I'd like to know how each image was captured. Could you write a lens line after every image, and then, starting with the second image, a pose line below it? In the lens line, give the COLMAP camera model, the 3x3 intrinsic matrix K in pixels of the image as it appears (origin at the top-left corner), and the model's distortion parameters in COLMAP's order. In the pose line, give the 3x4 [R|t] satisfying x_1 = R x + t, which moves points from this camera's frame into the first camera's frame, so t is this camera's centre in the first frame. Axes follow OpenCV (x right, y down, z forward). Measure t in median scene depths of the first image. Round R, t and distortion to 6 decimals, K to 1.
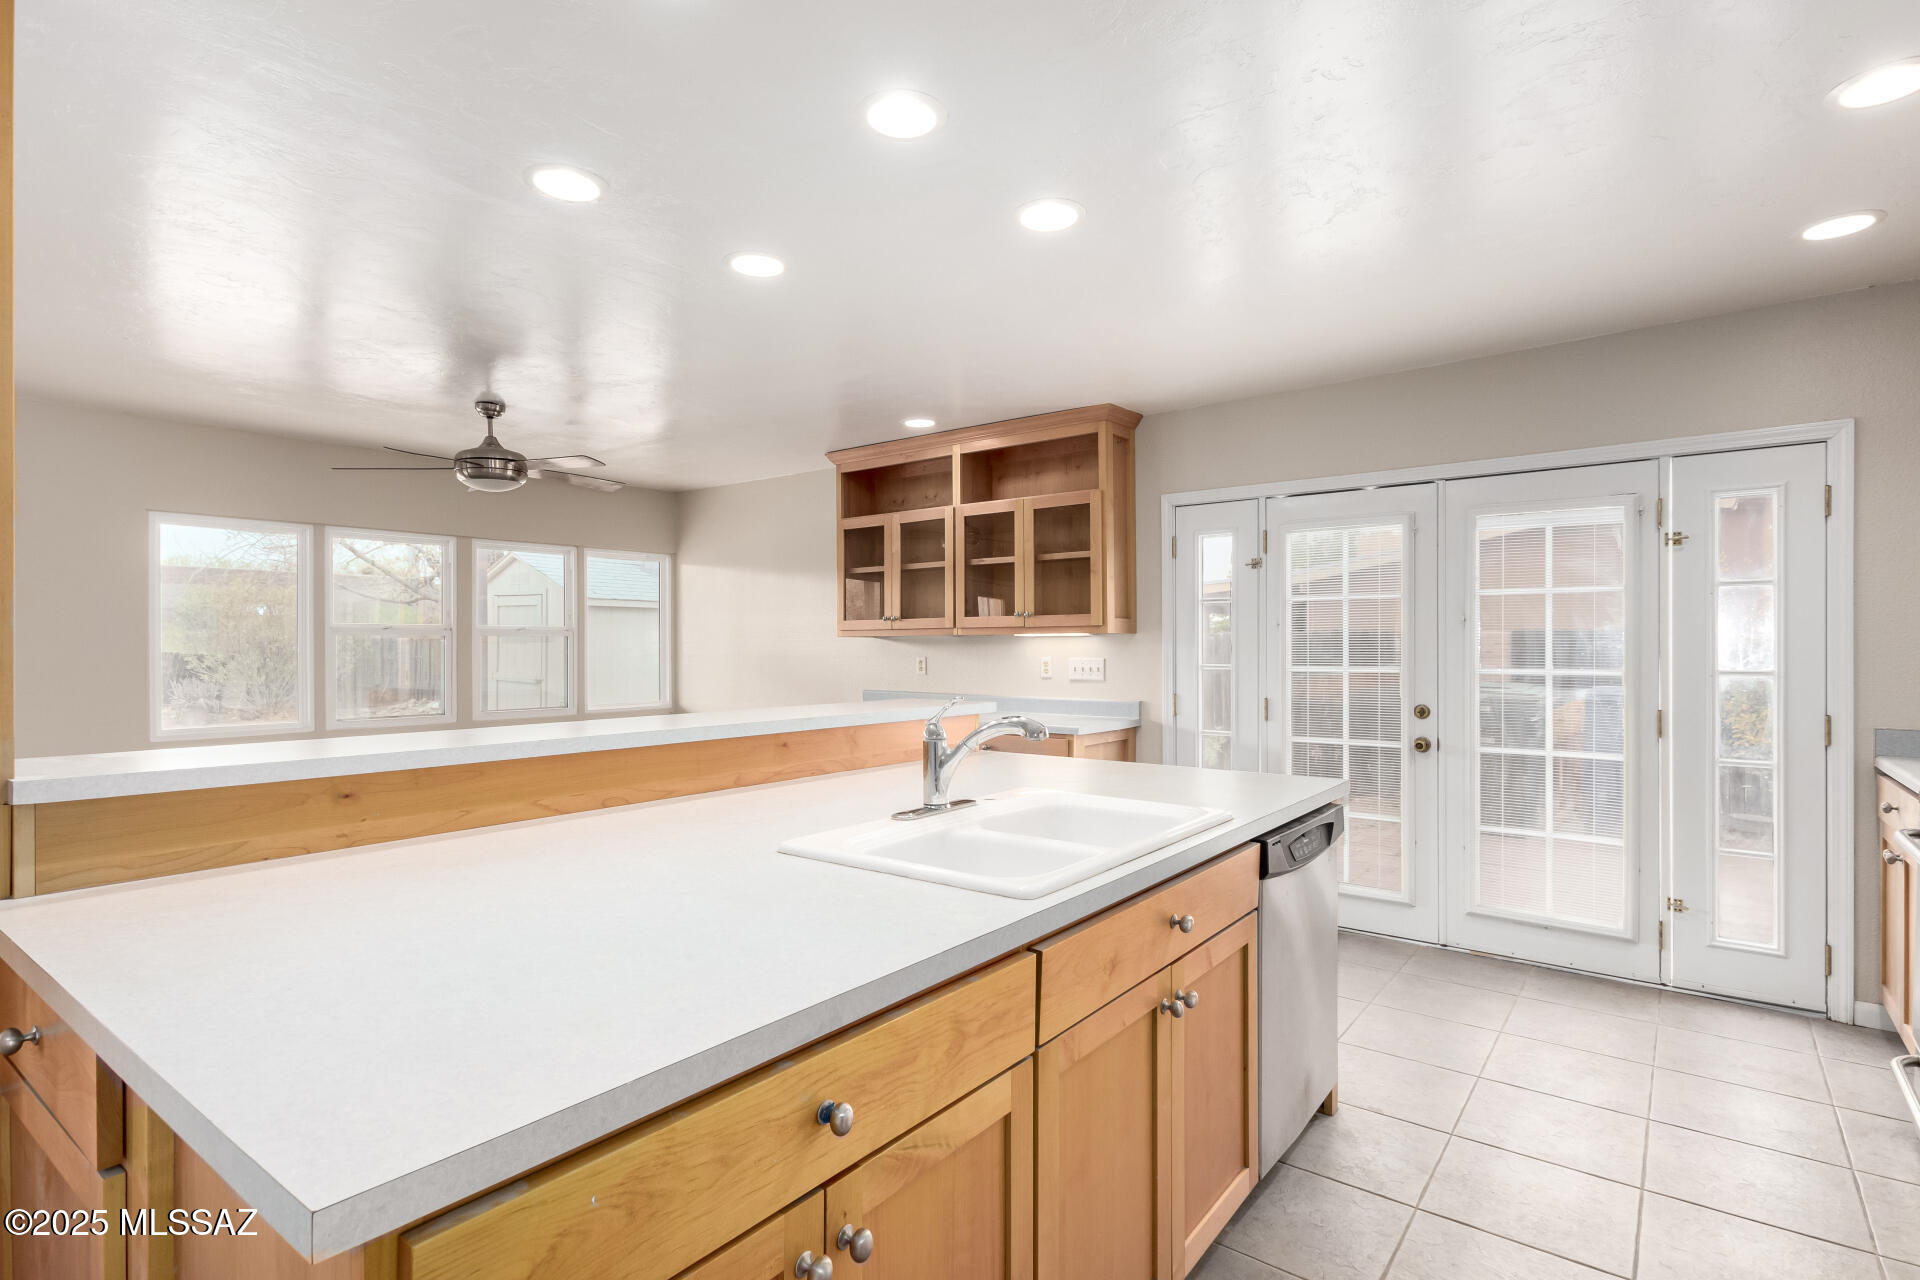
lens RADIAL K [[962.7, 0, 959.1], [0, 962.7, 639.5], [0, 0, 1]] dist [-0.001093, -0.000031]
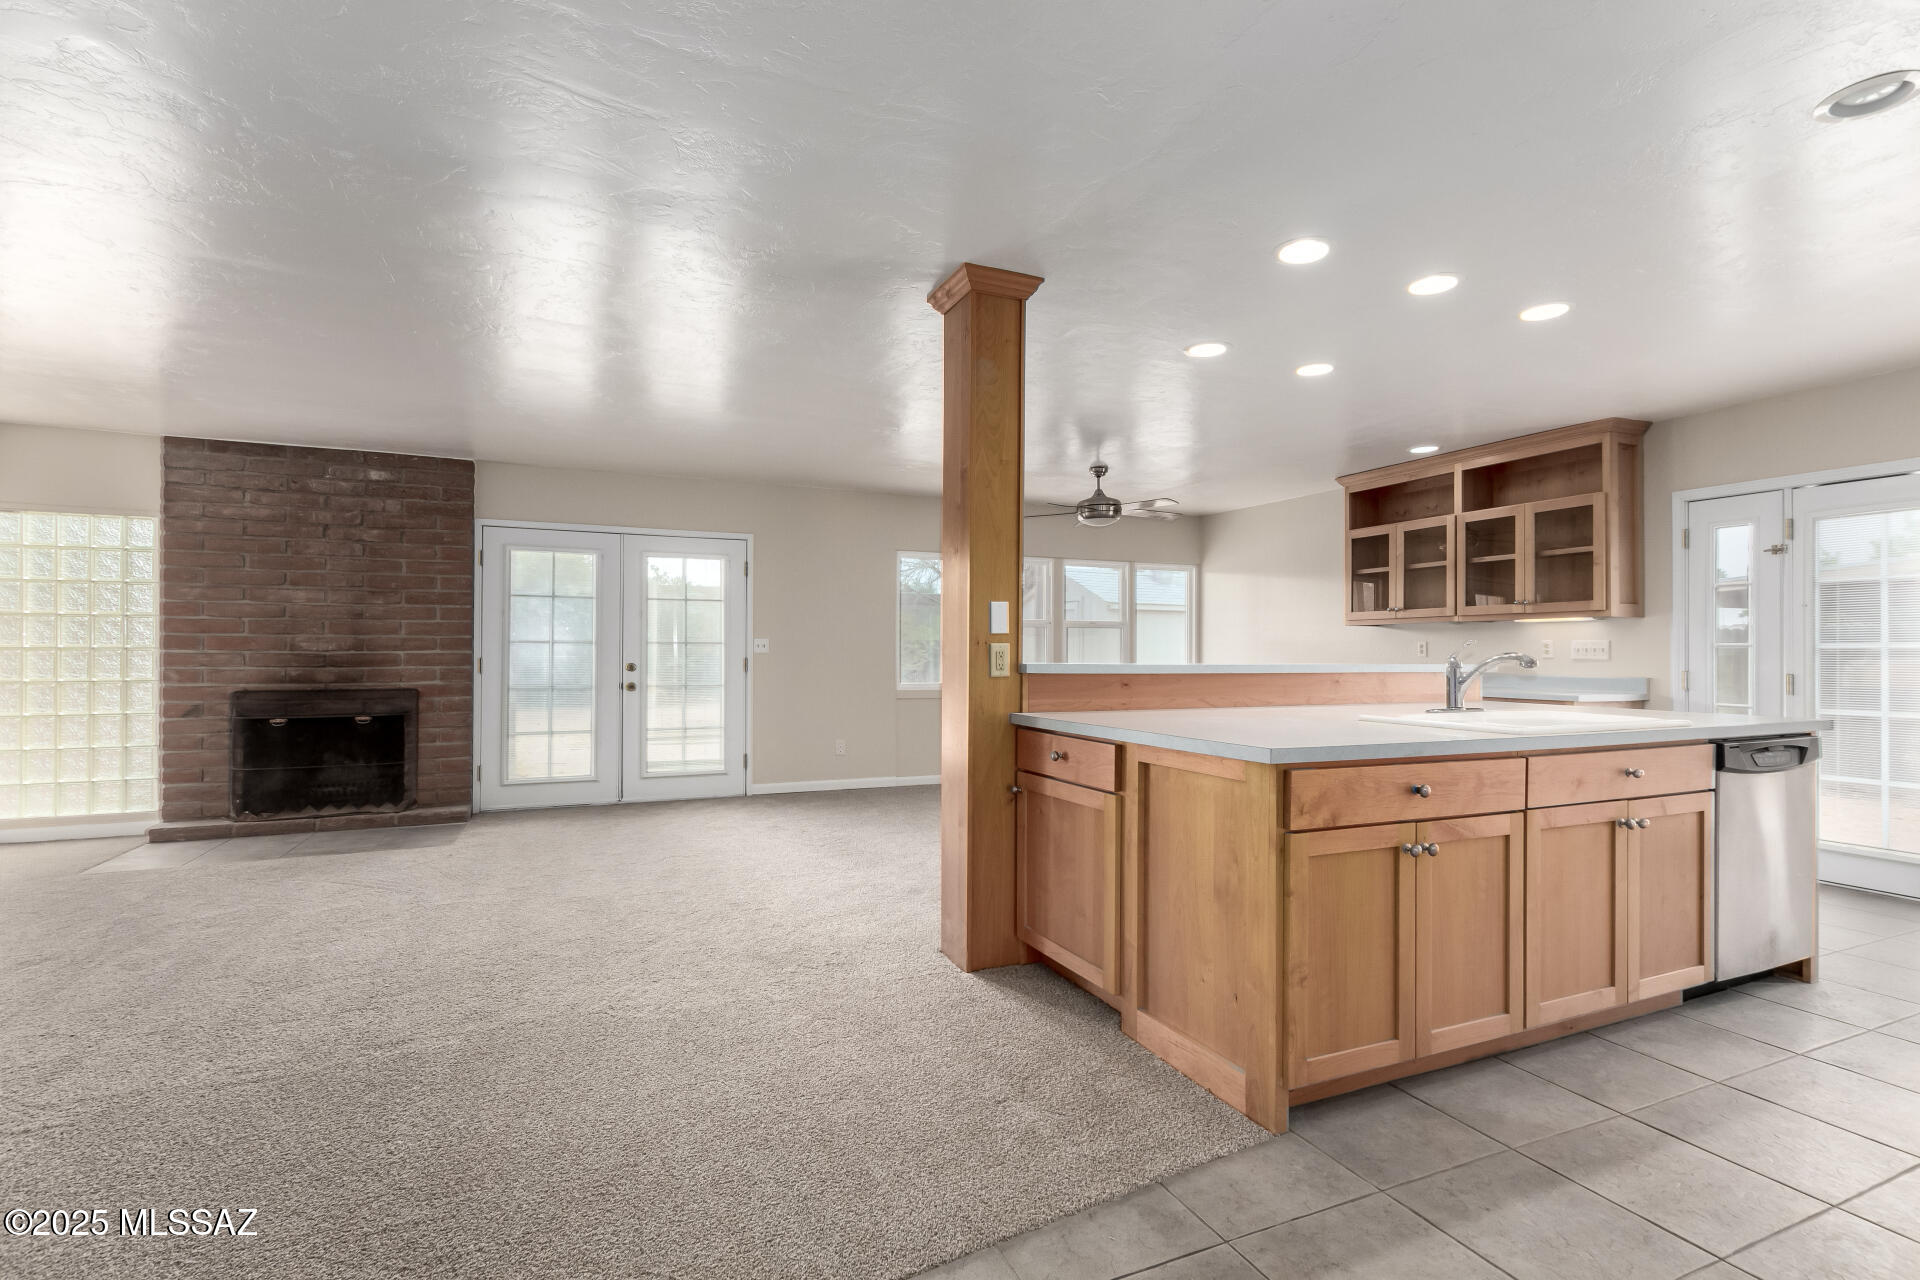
lens RADIAL K [[884.7, 0, 956.0], [0, 884.7, 642.2], [0, 0, 1]] dist [0.010241, 0.000155]
pose [[0.875024, 0.003080, -0.484070, -0.015253], [-0.004411, 0.999989, -0.001610, 0.027942], [0.484060, 0.003544, 0.875028, -0.296419]]
